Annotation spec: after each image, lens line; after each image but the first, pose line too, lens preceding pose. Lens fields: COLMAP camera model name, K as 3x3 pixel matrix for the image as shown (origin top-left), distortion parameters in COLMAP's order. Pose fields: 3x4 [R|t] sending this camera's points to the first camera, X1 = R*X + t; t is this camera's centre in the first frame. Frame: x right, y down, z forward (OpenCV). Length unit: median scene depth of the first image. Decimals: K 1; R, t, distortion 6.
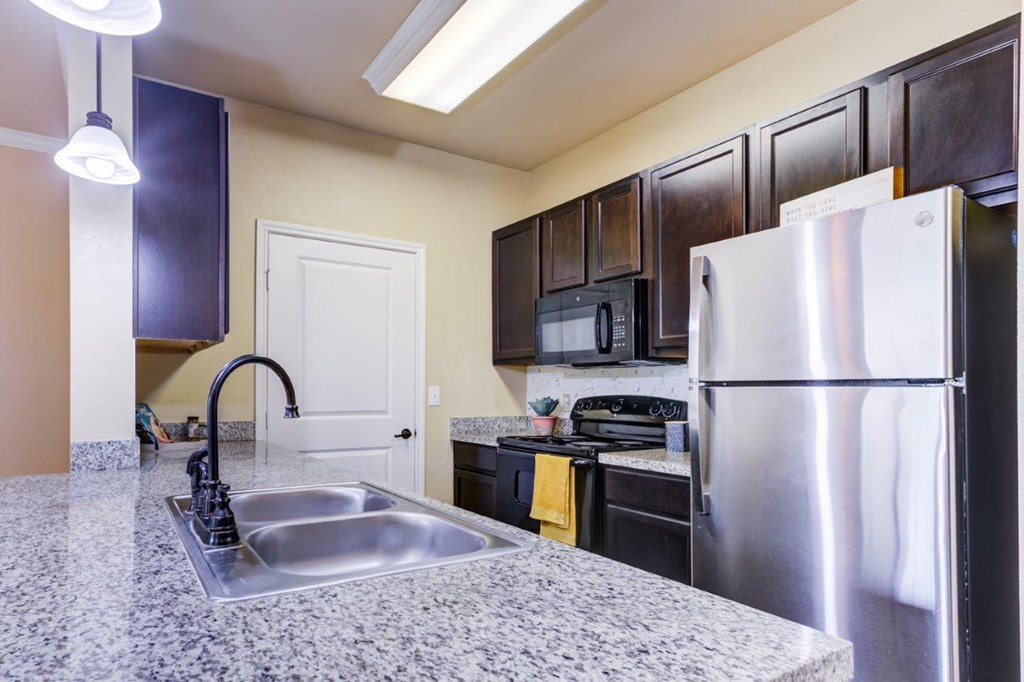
lens RADIAL K [[554.3, 0, 510.7], [0, 554.3, 387.0], [0, 0, 1]] dist [0.001776, 0.000567]
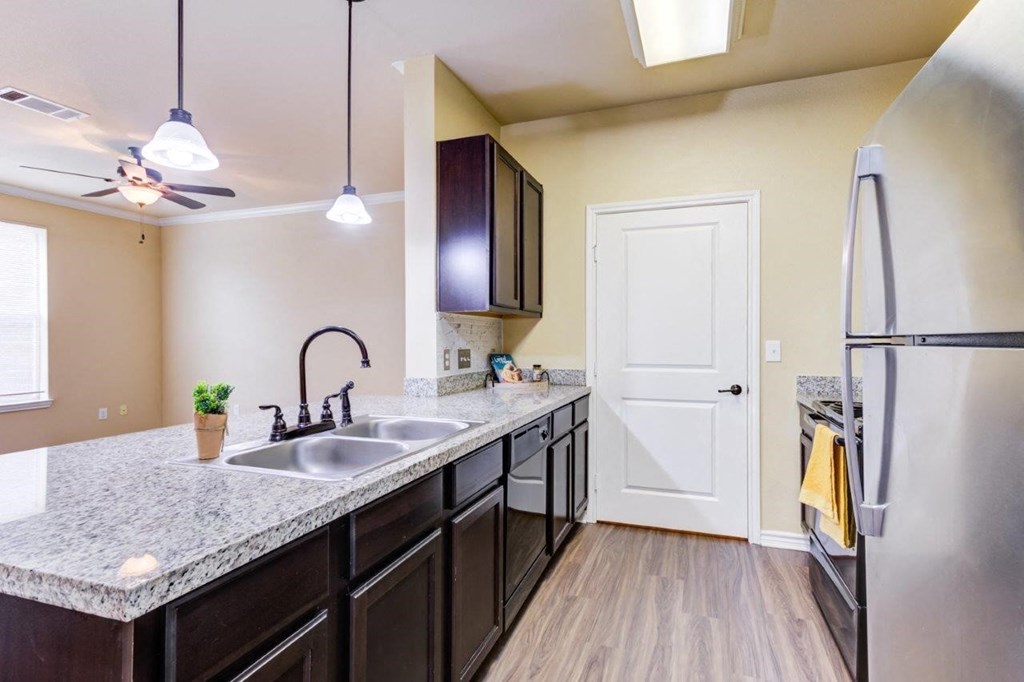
lens RADIAL K [[508.7, 0, 512.0], [0, 508.7, 341.0], [0, 0, 1]] dist [0.023332, -0.000024]
pose [[0.635581, -0.003078, -0.772028, 0.560639], [0.005842, 0.999983, 0.000822, -0.009313], [0.772012, -0.005033, 0.635588, 0.277003]]
